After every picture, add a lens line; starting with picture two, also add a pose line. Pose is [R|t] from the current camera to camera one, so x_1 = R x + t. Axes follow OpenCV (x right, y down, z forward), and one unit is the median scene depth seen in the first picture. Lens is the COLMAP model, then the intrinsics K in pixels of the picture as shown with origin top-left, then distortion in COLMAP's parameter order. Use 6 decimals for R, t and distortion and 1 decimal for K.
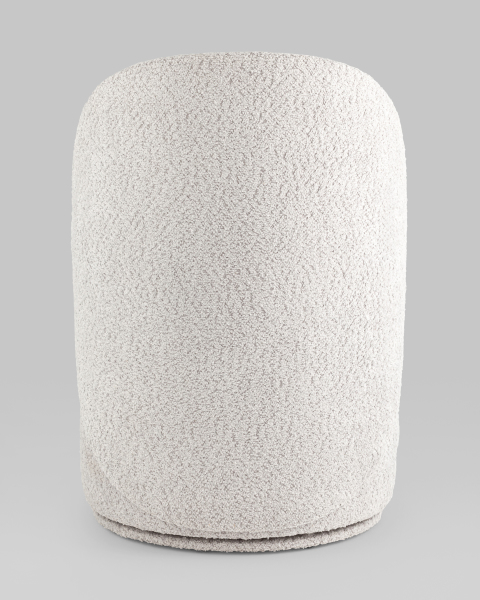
lens RADIAL K [[2293.7, 0, 240.0], [0, 2293.7, 300.0], [0, 0, 1]] dist [0.492448, -1.707501]
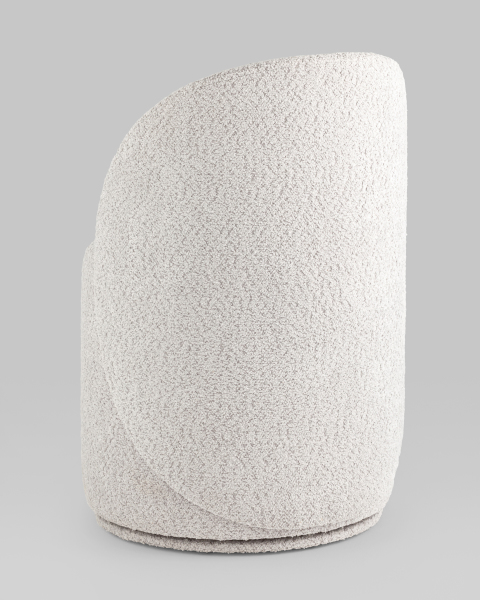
lens RADIAL K [[2293.7, 0, 240.0], [0, 2293.7, 300.0], [0, 0, 1]] dist [0.492448, -1.707501]
pose [[0.844112, -0.107105, 0.525361, -0.568024], [0.111568, 0.993484, 0.023281, -0.026524], [-0.524431, 0.038961, 0.850561, 0.152568]]
